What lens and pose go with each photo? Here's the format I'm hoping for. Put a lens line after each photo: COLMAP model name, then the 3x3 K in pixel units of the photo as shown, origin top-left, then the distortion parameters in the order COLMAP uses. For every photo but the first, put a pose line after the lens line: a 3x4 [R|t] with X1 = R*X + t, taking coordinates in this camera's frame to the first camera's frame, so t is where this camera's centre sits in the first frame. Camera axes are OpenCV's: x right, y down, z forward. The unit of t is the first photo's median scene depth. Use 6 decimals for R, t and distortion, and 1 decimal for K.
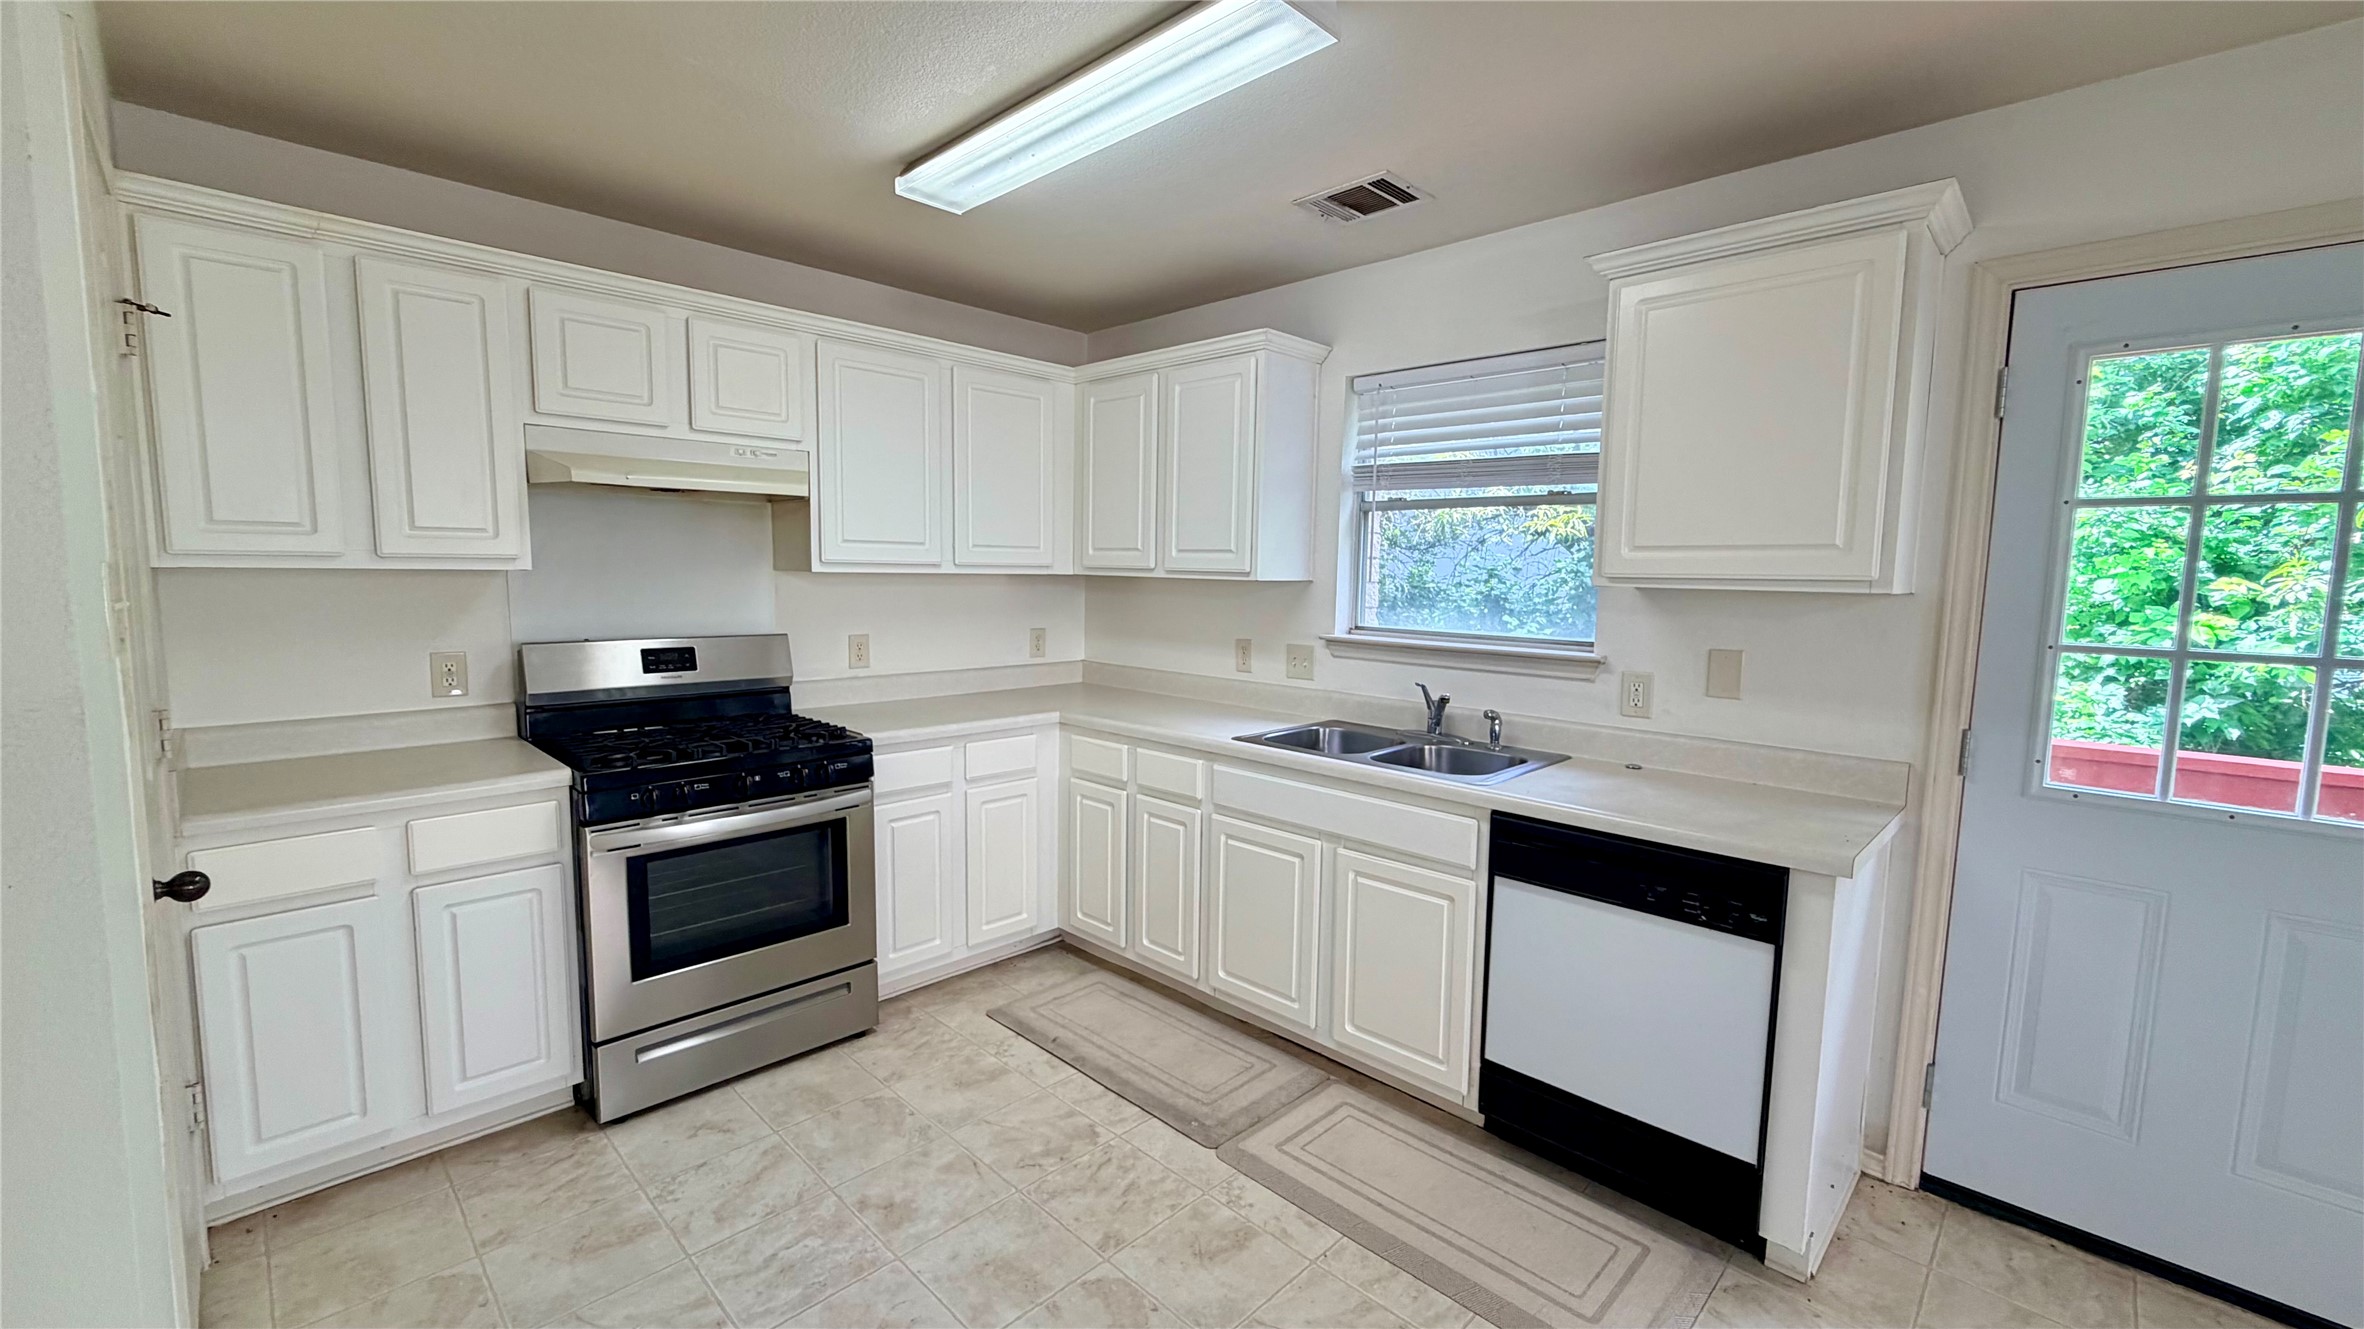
lens RADIAL K [[942.2, 0, 1176.8], [0, 942.2, 664.8], [0, 0, 1]] dist [-0.002145, 0.000596]
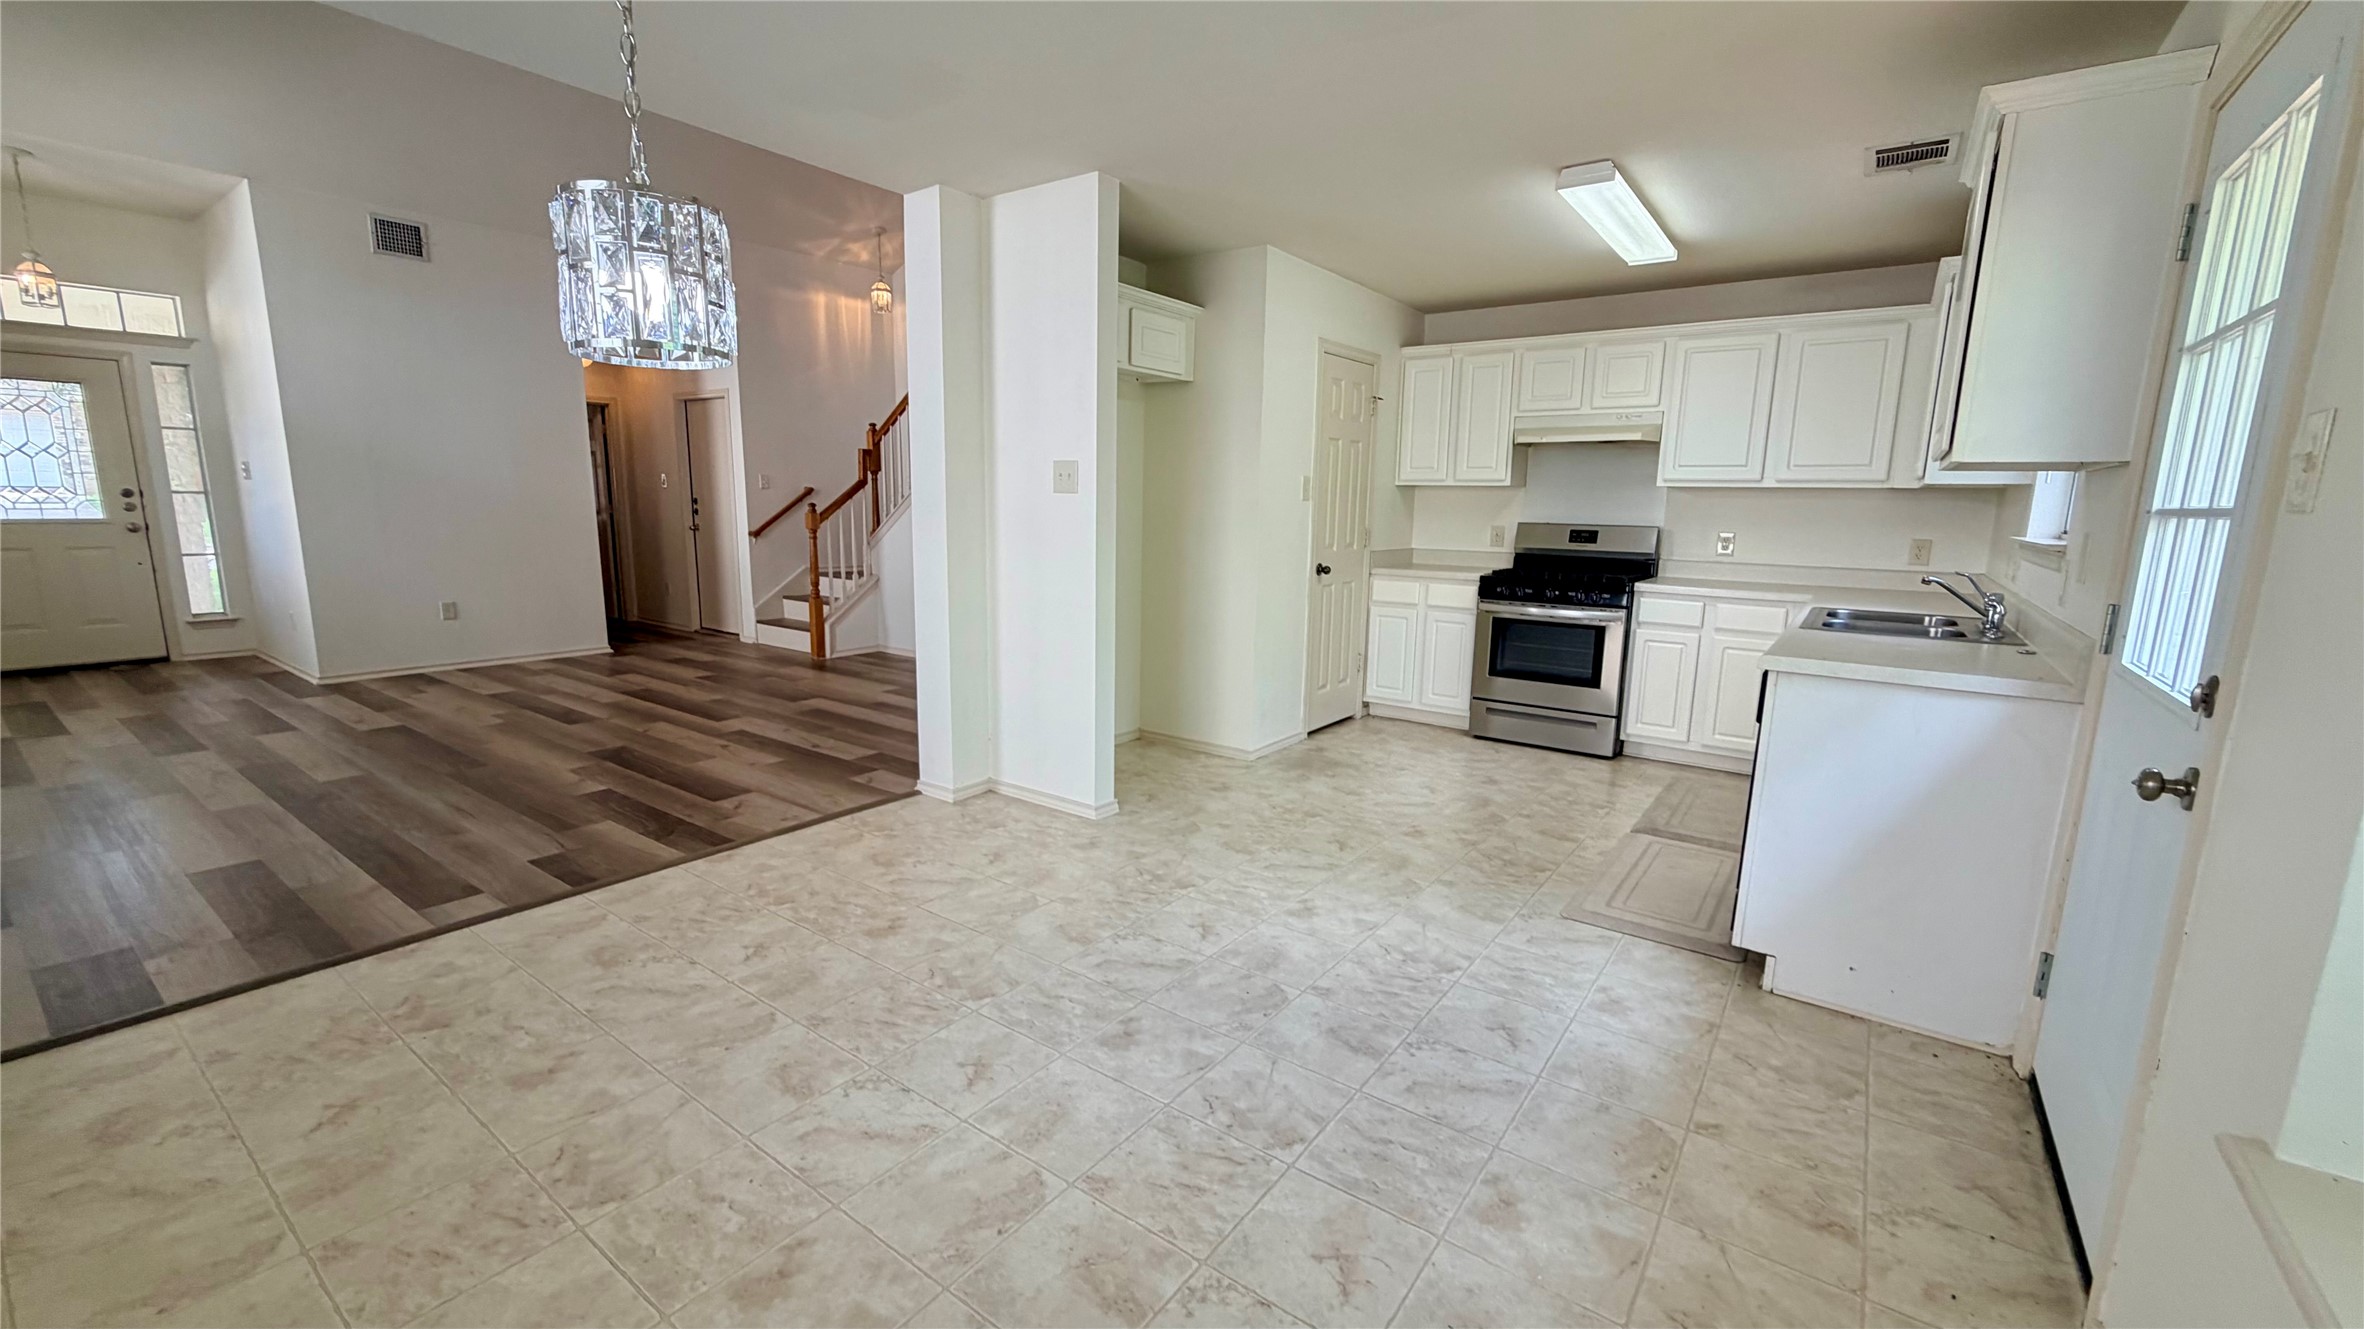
lens RADIAL K [[942.2, 0, 1179.8], [0, 942.2, 668.0], [0, 0, 1]] dist [-0.002145, 0.000596]
pose [[0.151963, 0.162846, -0.974879, 1.385473], [-0.112281, 0.982793, 0.146666, 0.077558], [0.981988, 0.087172, 0.167633, -0.065243]]
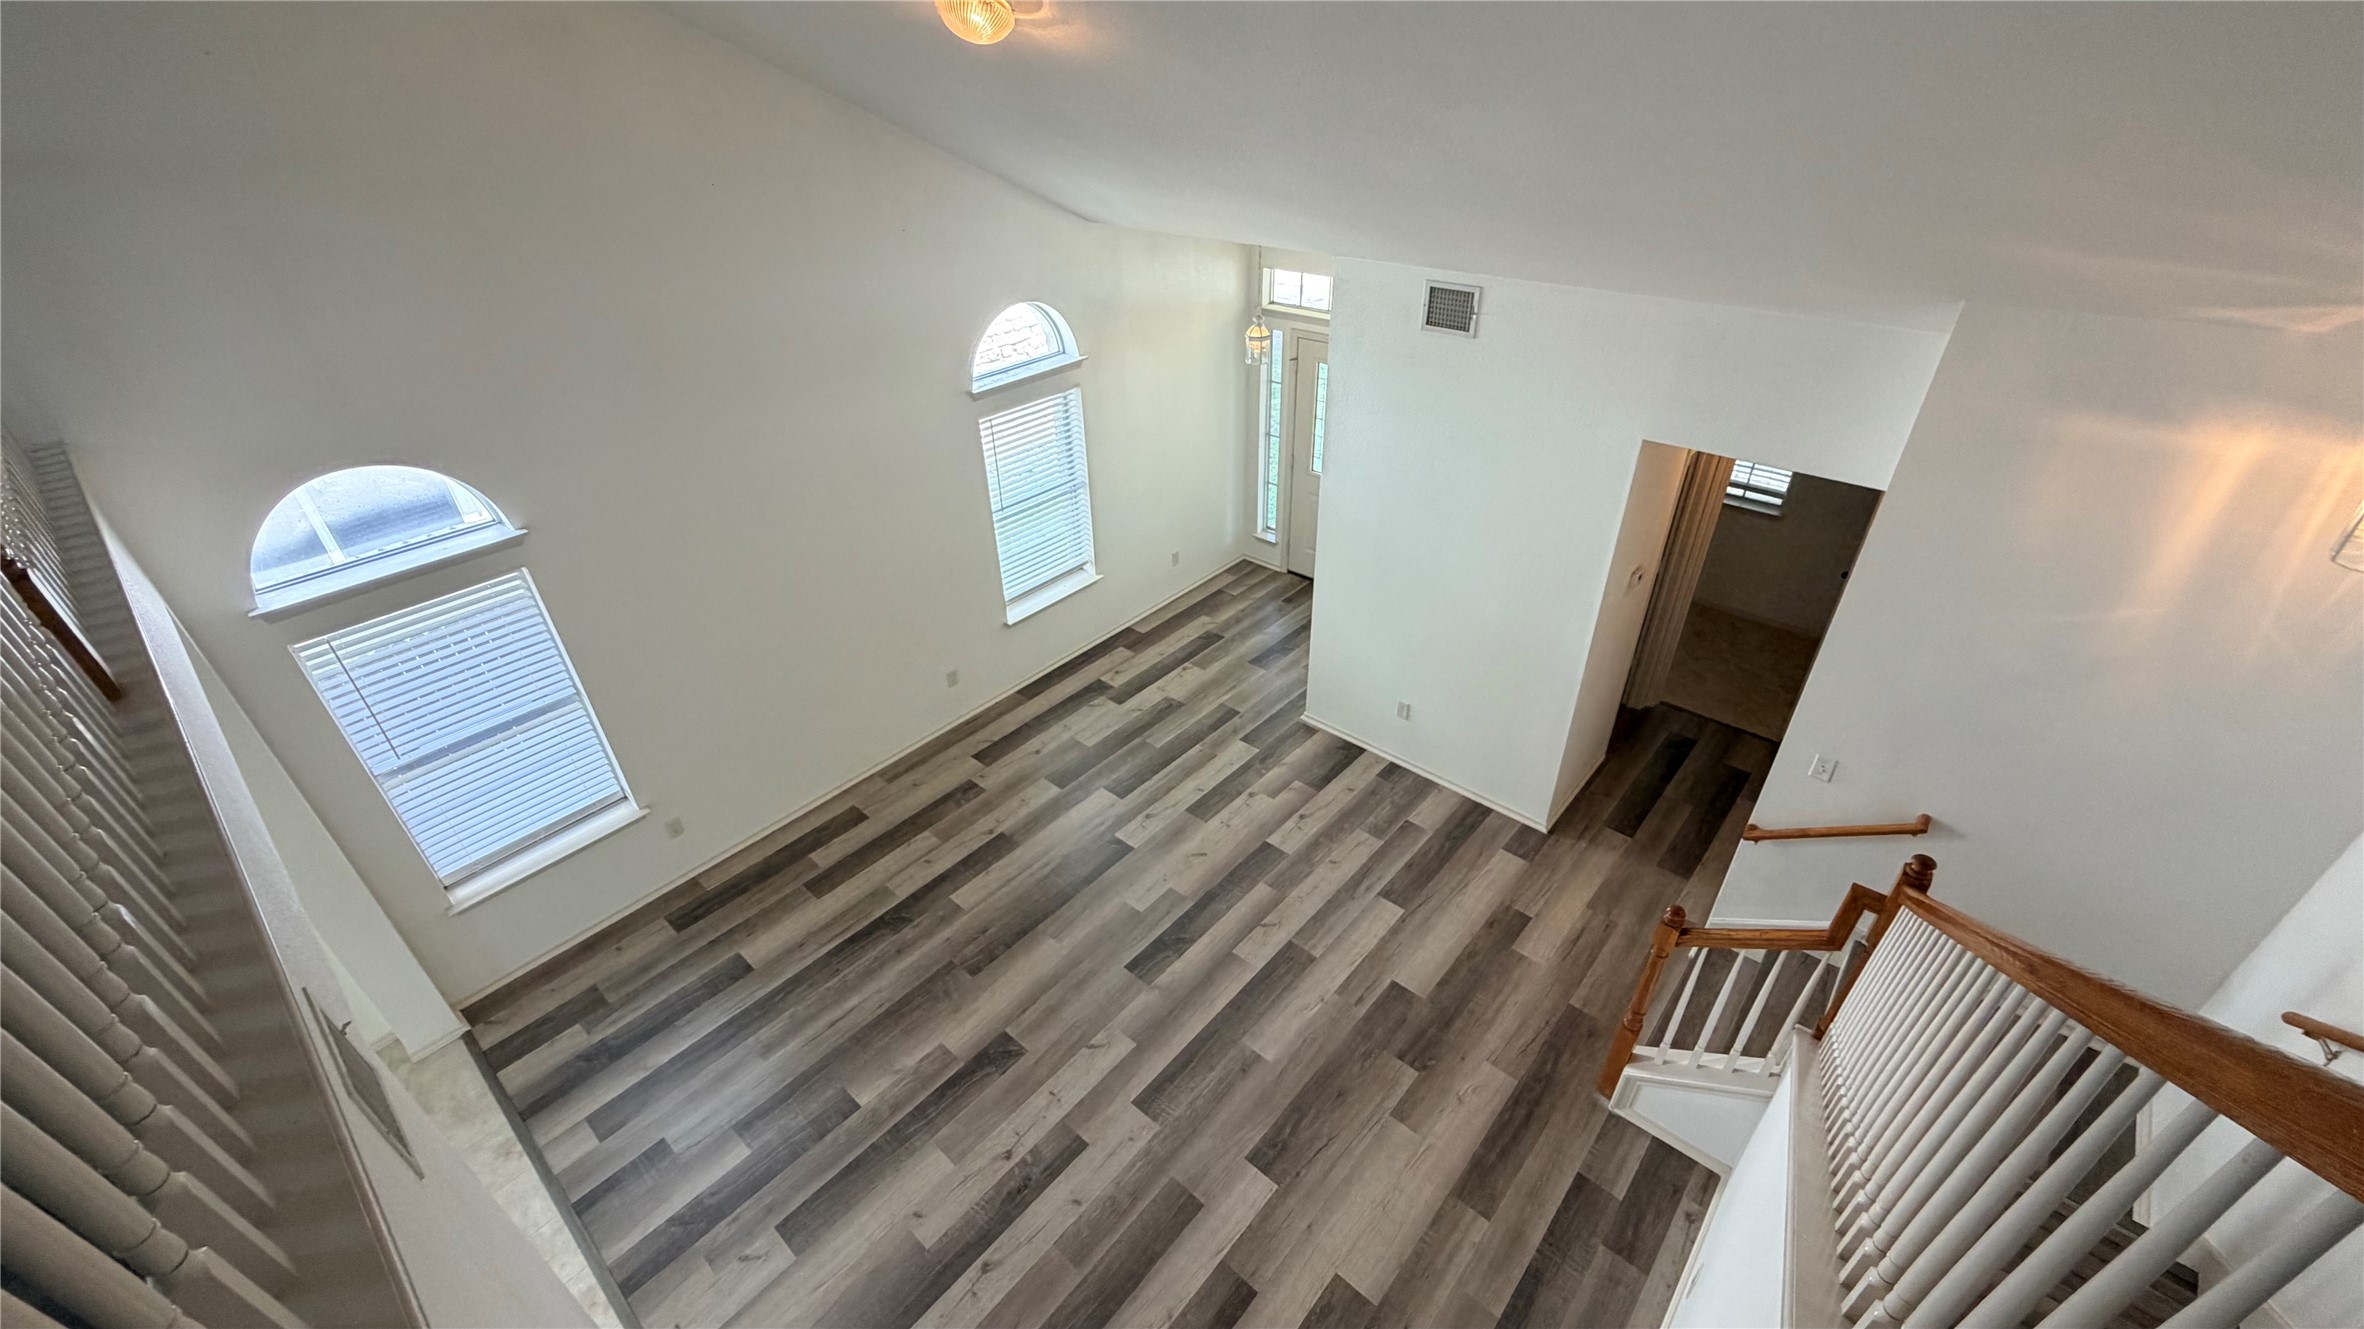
lens RADIAL K [[942.2, 0, 1187.4], [0, 942.2, 673.3], [0, 0, 1]] dist [-0.002145, 0.000596]
pose [[-0.998118, 0.034772, -0.050504, -0.819946], [-0.005305, 0.771604, 0.636081, -1.036520], [0.061087, 0.635152, -0.769968, 0.098507]]
